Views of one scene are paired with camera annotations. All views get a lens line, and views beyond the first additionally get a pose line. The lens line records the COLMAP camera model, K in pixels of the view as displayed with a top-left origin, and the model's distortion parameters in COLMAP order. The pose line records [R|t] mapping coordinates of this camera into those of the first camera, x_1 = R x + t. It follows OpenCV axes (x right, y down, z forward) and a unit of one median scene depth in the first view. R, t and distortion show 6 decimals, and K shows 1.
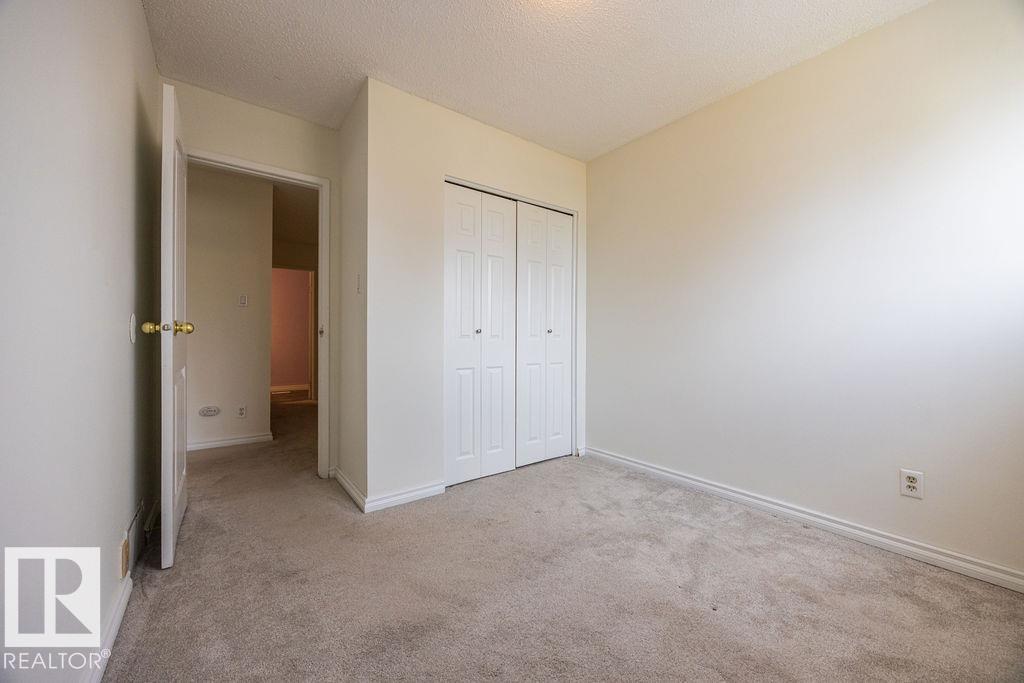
lens RADIAL K [[388.5, 0, 516.4], [0, 388.5, 341.3], [0, 0, 1]] dist [-0.000131, 0.000143]
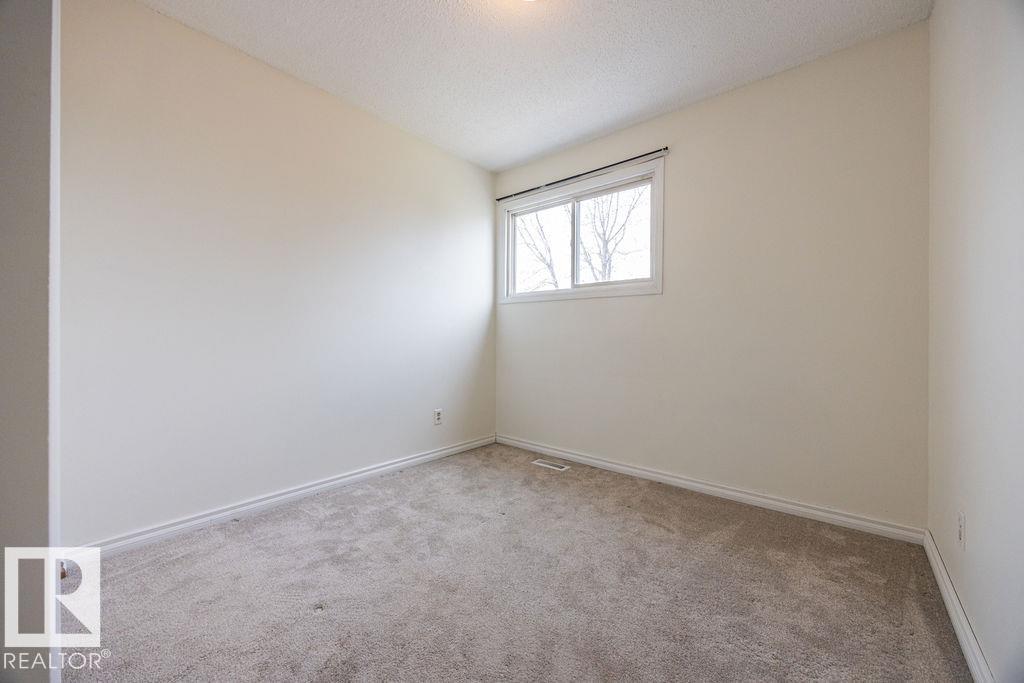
lens RADIAL K [[388.5, 0, 516.4], [0, 388.5, 341.3], [0, 0, 1]] dist [-0.000131, 0.000143]
pose [[-0.214026, -0.011144, 0.976764, -0.674313], [0.003135, 0.999922, 0.012095, 0.003907], [-0.976823, 0.005650, -0.213974, 0.893368]]
